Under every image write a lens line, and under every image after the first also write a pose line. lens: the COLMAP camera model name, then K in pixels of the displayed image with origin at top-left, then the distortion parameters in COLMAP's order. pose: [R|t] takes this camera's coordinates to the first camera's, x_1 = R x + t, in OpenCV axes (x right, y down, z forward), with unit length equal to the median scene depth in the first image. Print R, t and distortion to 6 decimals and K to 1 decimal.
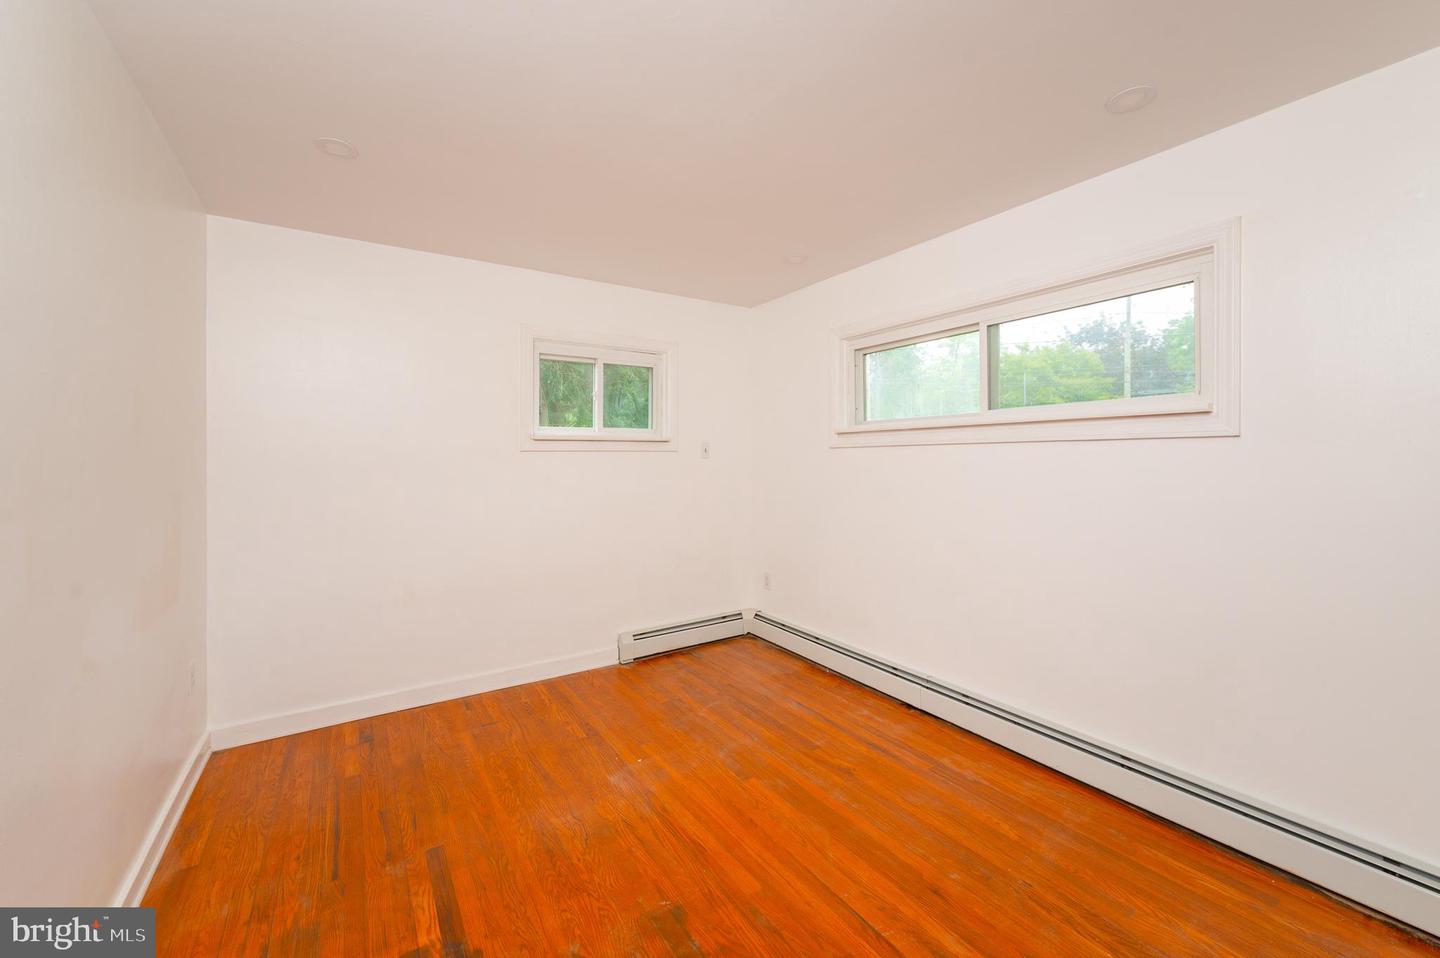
lens RADIAL K [[572.0, 0, 714.1], [0, 572.0, 468.2], [0, 0, 1]] dist [0.001834, -0.001019]
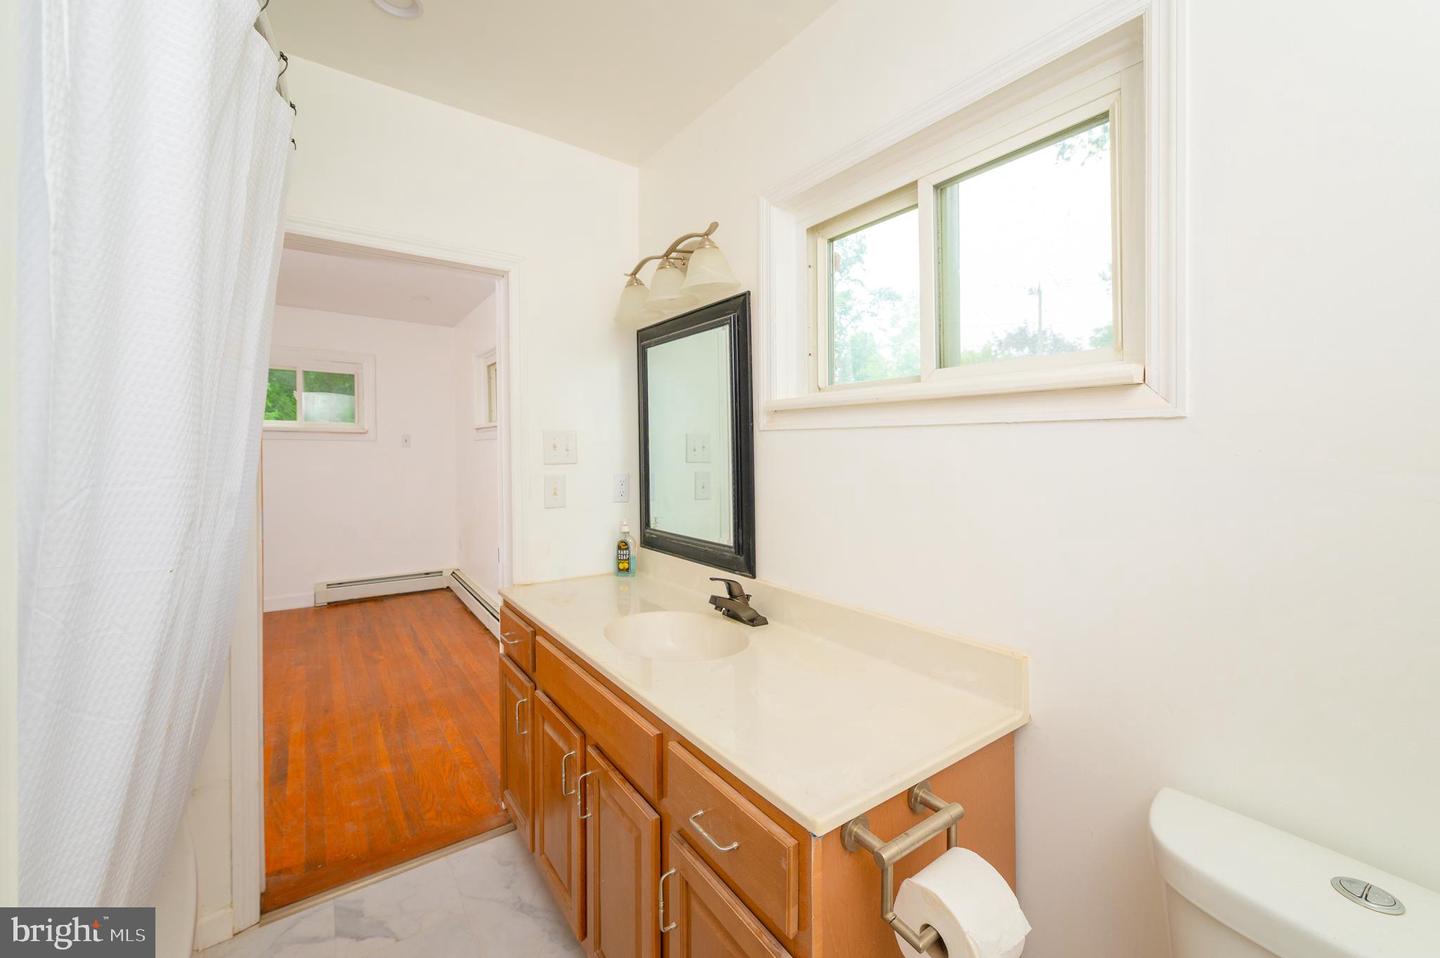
lens RADIAL K [[572.0, 0, 724.1], [0, 572.0, 477.9], [0, 0, 1]] dist [0.001834, -0.001019]
pose [[0.998299, 0.013780, 0.056648, 0.689833], [-0.015290, 0.999537, 0.026308, 0.007588], [-0.056259, -0.027129, 0.998048, -0.329266]]
